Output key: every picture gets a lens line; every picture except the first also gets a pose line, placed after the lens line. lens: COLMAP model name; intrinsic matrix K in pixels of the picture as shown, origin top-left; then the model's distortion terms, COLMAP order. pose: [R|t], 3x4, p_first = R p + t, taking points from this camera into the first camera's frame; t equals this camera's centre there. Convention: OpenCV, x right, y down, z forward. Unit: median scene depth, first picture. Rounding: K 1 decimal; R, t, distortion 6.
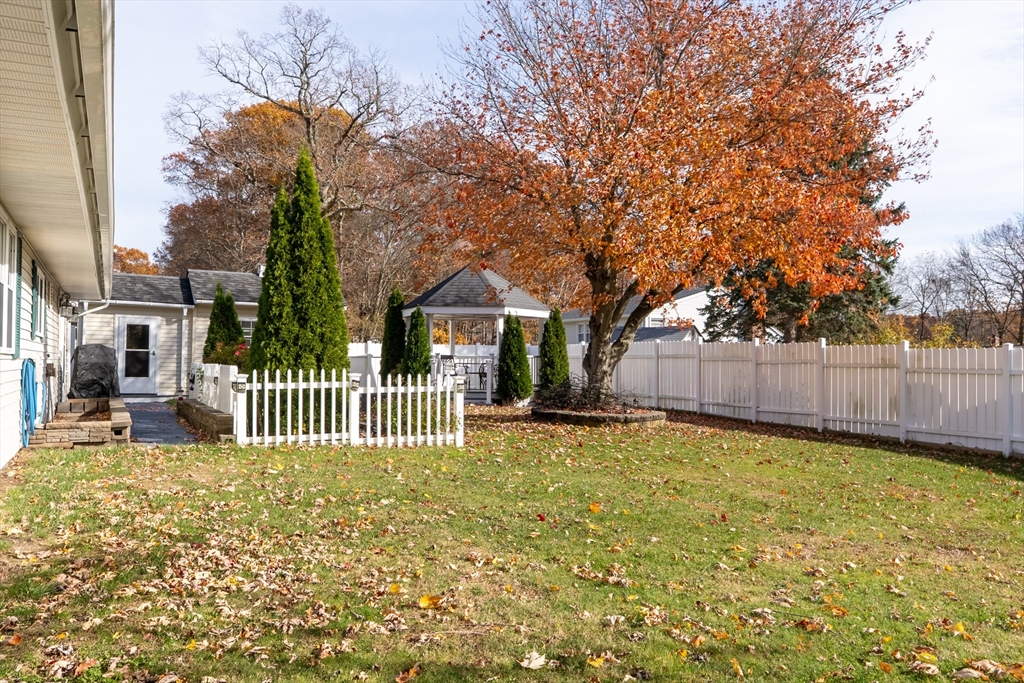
lens RADIAL K [[828.1, 0, 512.0], [0, 828.1, 341.5], [0, 0, 1]] dist [0.003710, 0.000097]
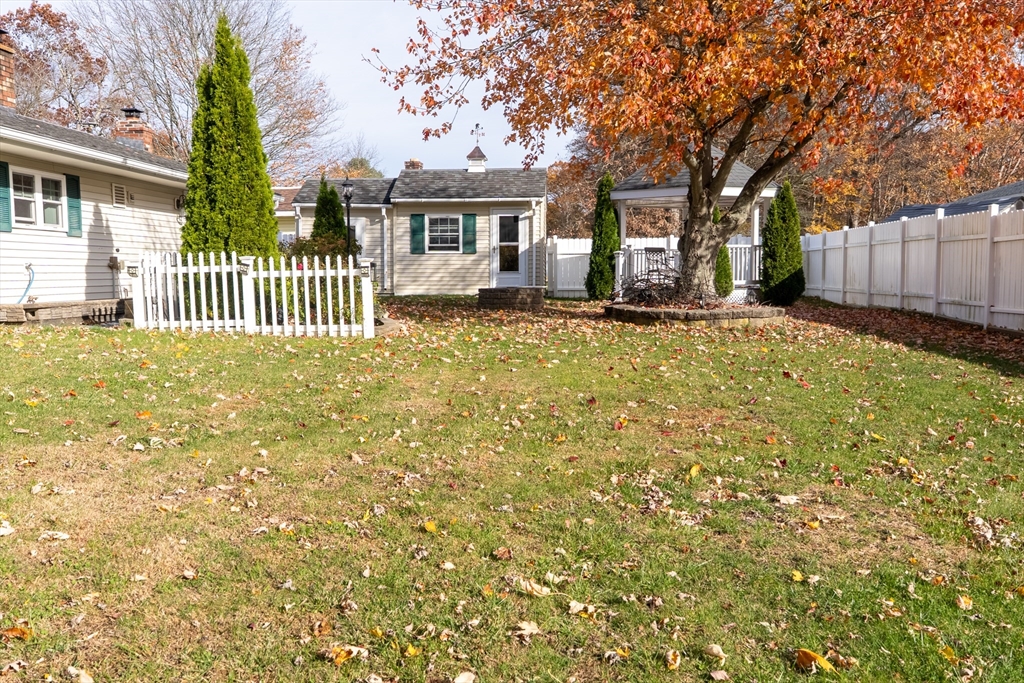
lens RADIAL K [[854.1, 0, 512.0], [0, 854.1, 341.5], [0, 0, 1]] dist [-0.007245, -0.003138]
pose [[0.856781, 0.026451, -0.515002, 0.424626], [0.028390, 0.994750, 0.098321, 0.036213], [0.514899, -0.098860, 0.851532, 0.248804]]
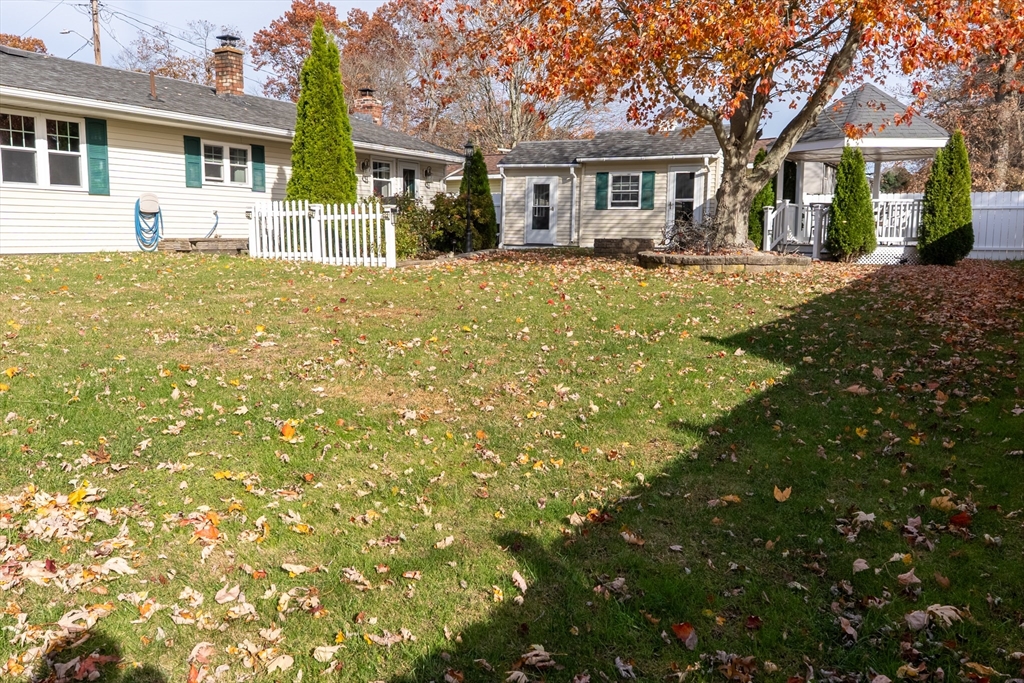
lens RADIAL K [[854.1, 0, 512.0], [0, 854.1, 341.5], [0, 0, 1]] dist [-0.007245, -0.003138]
pose [[0.567136, 0.096117, -0.817997, 0.777707], [0.019036, 0.991372, 0.129686, 0.062253], [0.823404, -0.089121, 0.560413, 0.390329]]
